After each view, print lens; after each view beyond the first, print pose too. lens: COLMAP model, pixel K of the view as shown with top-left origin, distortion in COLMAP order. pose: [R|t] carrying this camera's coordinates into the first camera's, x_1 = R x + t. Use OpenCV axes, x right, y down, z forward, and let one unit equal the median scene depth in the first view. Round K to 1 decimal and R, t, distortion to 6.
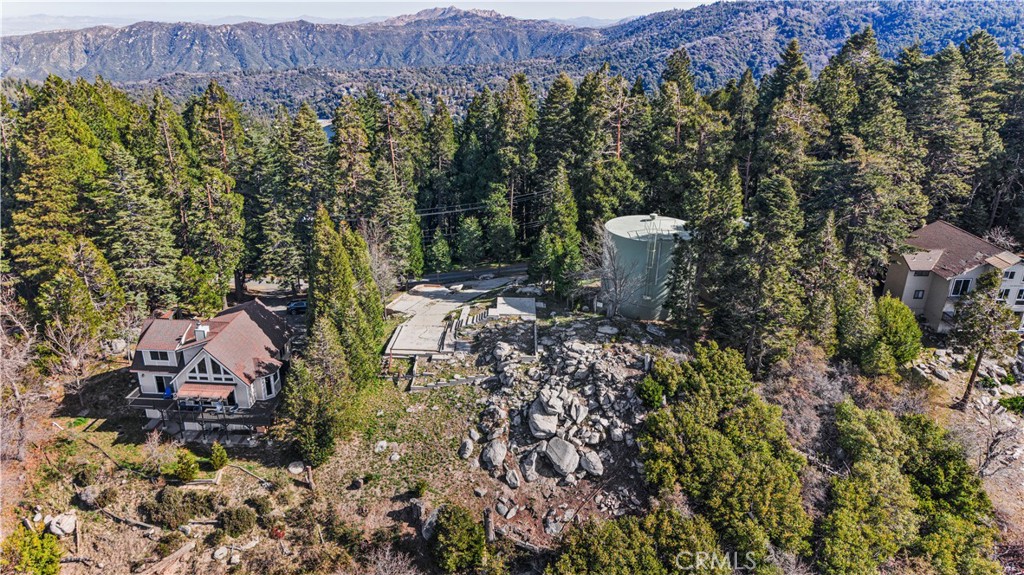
lens RADIAL K [[685.2, 0, 516.0], [0, 685.2, 289.1], [0, 0, 1]] dist [0.114550, -0.258136]
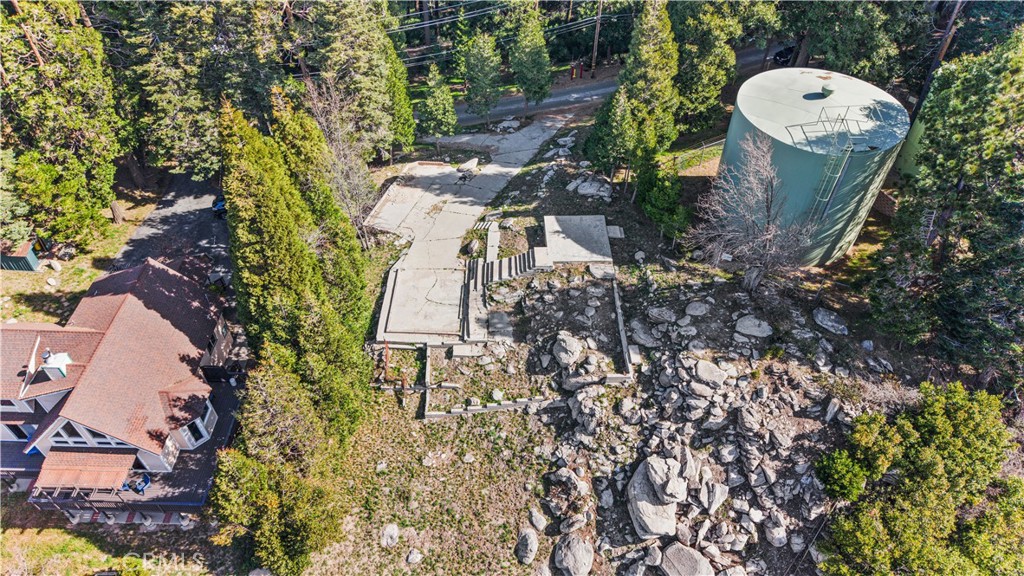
lens RADIAL K [[683.3, 0, 514.6], [0, 683.3, 290.1], [0, 0, 1]] dist [0.038418, -0.051904]
pose [[0.999291, -0.033030, 0.018064, -0.083007], [0.022632, 0.910506, 0.412876, -0.225812], [-0.030084, -0.412175, 0.910608, 0.502038]]
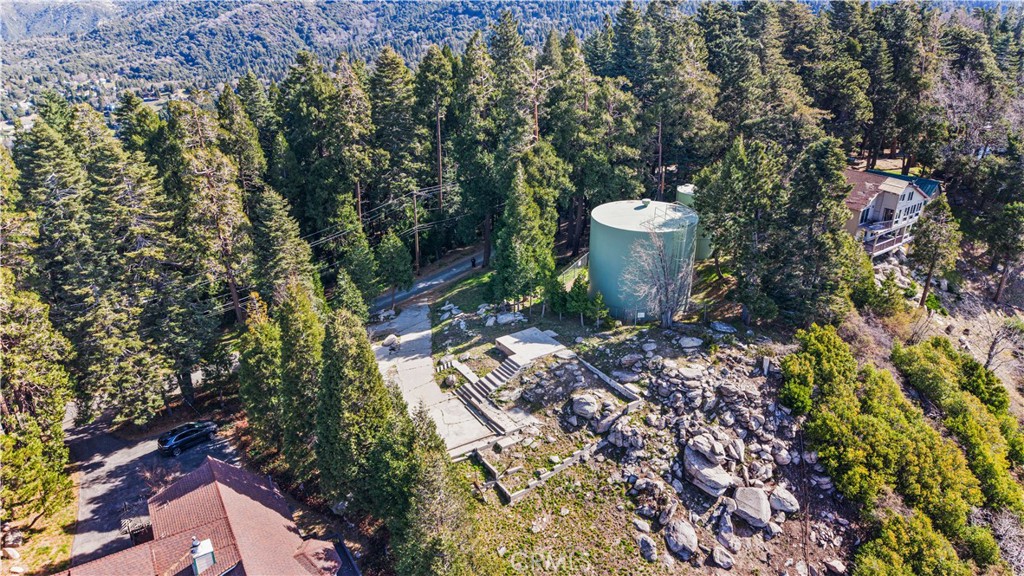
lens RADIAL K [[681.4, 0, 513.2], [0, 681.4, 295.7], [0, 0, 1]] dist [0.042196, -0.061349]
pose [[0.818939, -0.248594, 0.517242, -0.489417], [0.220566, 0.968423, 0.116221, -0.149271], [-0.529801, 0.018908, 0.847911, 0.411778]]
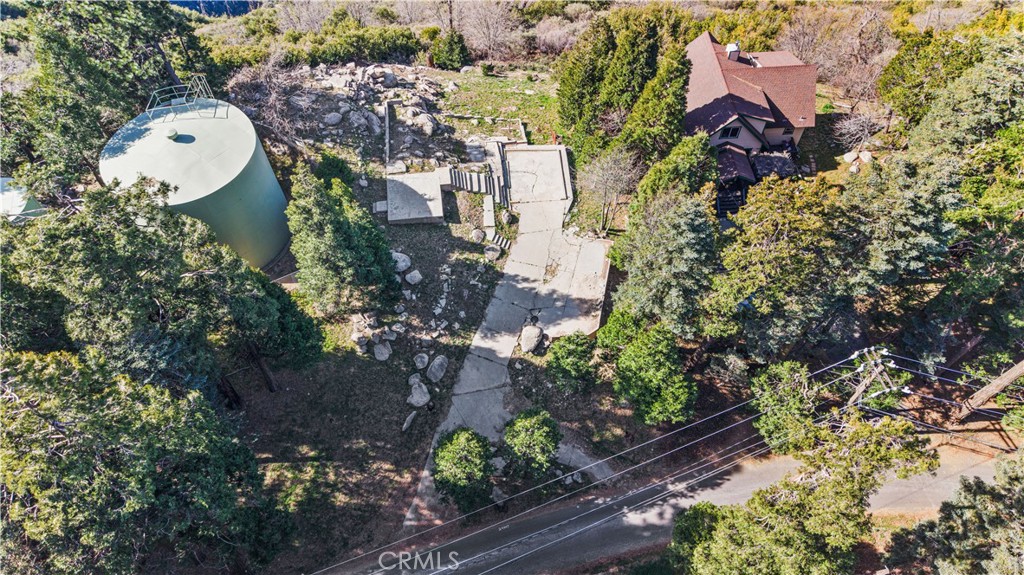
lens RADIAL K [[681.4, 0, 513.2], [0, 681.4, 295.2], [0, 0, 1]] dist [0.042196, -0.061349]
pose [[-0.991681, 0.103621, -0.076369, -0.044864], [-0.055383, 0.192091, 0.979813, -0.797215], [0.116199, 0.975891, -0.184754, 1.492856]]
